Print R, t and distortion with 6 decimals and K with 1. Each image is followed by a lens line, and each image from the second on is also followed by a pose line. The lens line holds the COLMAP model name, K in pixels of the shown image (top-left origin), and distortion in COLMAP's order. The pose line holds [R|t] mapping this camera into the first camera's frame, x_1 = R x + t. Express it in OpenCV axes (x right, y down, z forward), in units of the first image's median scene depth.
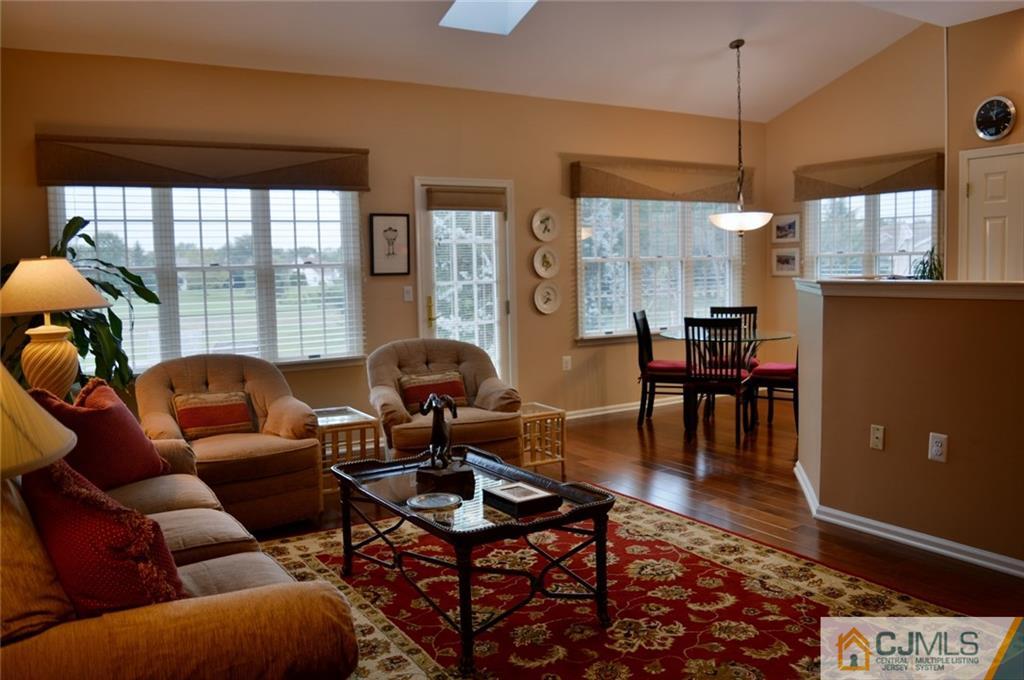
lens RADIAL K [[829.8, 0, 512.0], [0, 829.8, 340.0], [0, 0, 1]] dist [-0.054759, -0.003069]
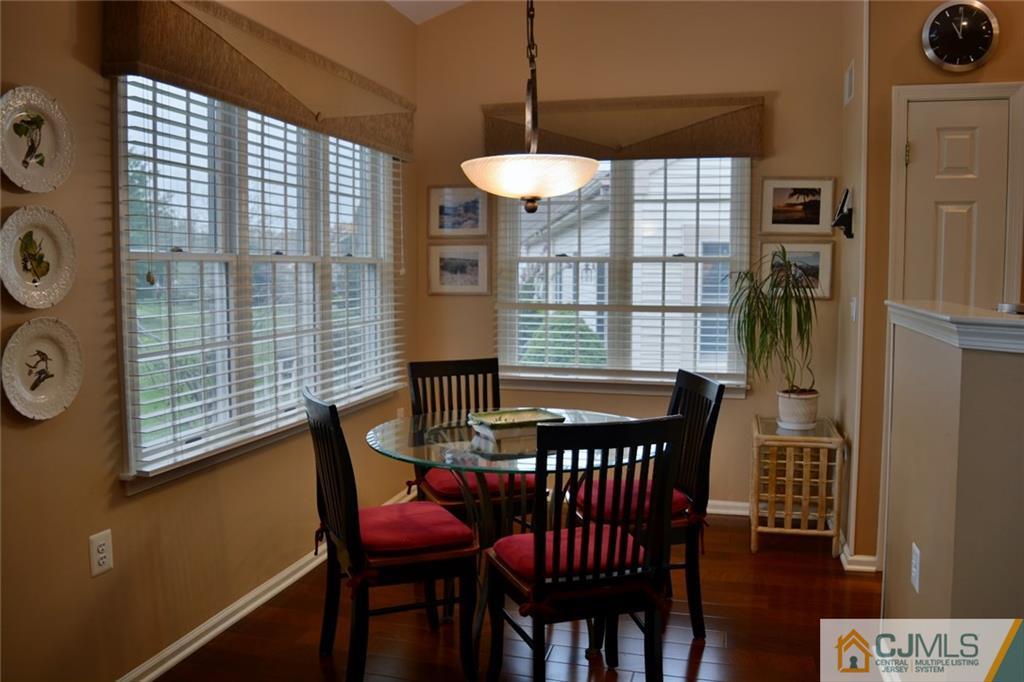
lens RADIAL K [[829.8, 0, 512.0], [0, 829.8, 341.0], [0, 0, 1]] dist [-0.054759, -0.003069]
pose [[0.684712, -0.042571, 0.727569, -0.061753], [0.051501, 0.998623, 0.009963, -0.055435], [-0.726992, 0.030648, 0.685962, 0.650895]]
